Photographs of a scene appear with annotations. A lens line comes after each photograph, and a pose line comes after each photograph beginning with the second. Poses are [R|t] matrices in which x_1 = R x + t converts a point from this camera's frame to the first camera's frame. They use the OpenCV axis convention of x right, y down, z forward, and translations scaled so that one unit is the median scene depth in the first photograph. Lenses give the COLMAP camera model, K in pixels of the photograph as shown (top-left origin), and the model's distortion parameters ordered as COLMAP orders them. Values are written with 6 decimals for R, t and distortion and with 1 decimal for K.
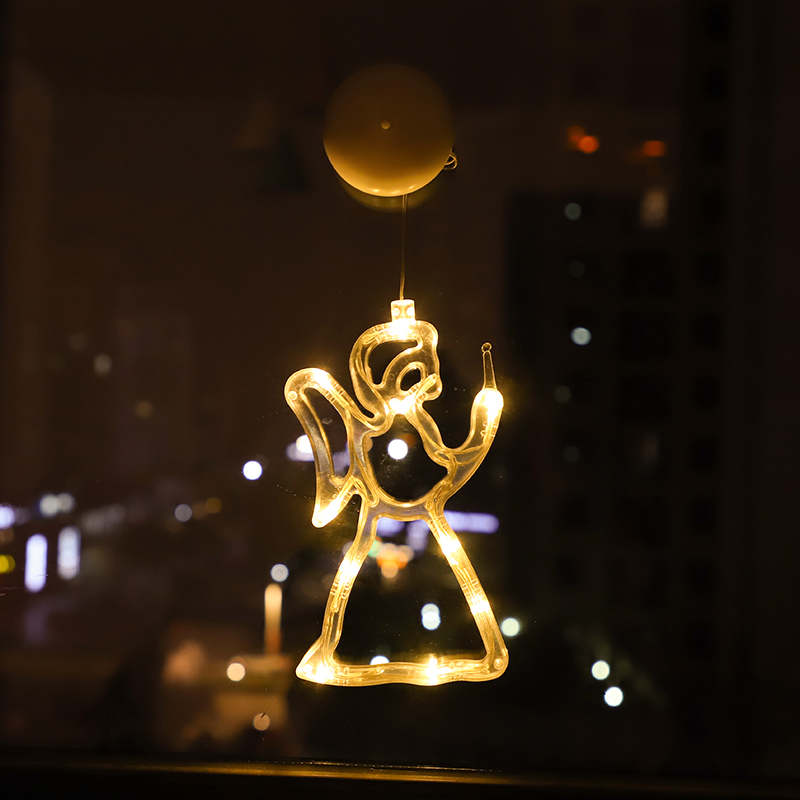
lens RADIAL K [[1315.8, 0, 400.5], [0, 1315.8, 380.2], [0, 0, 1]] dist [0.033126, 0.067359]
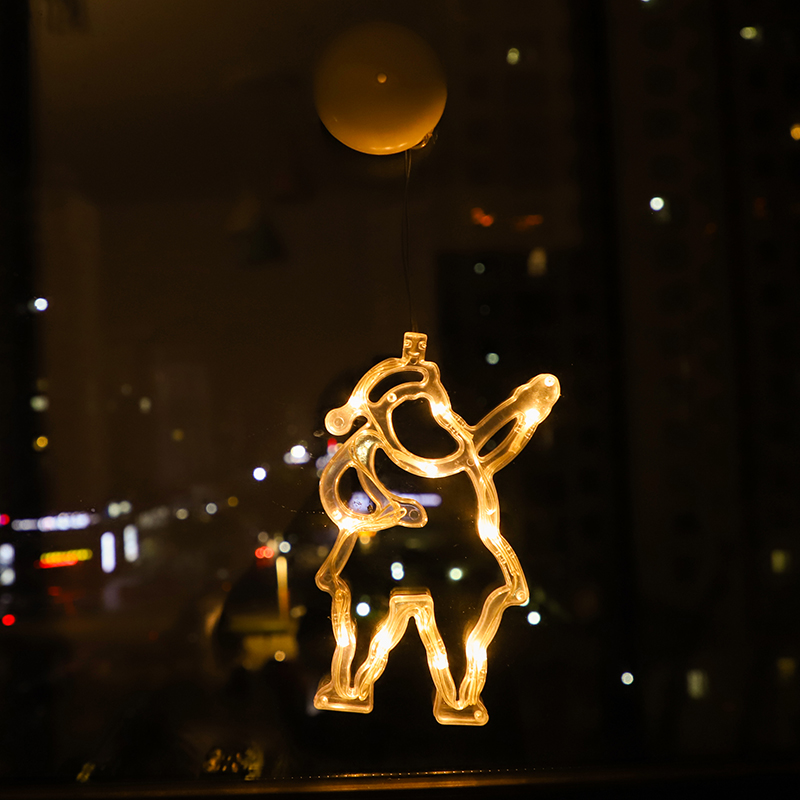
lens RADIAL K [[742.7, 0, 355.9], [0, 742.7, 402.1], [0, 0, 1]] dist [-0.003784, -0.009378]
pose [[0.997283, -0.072464, 0.013250, -0.017616], [0.072568, 0.997335, -0.007524, 0.007087], [-0.012669, 0.008465, 0.999884, 0.228464]]
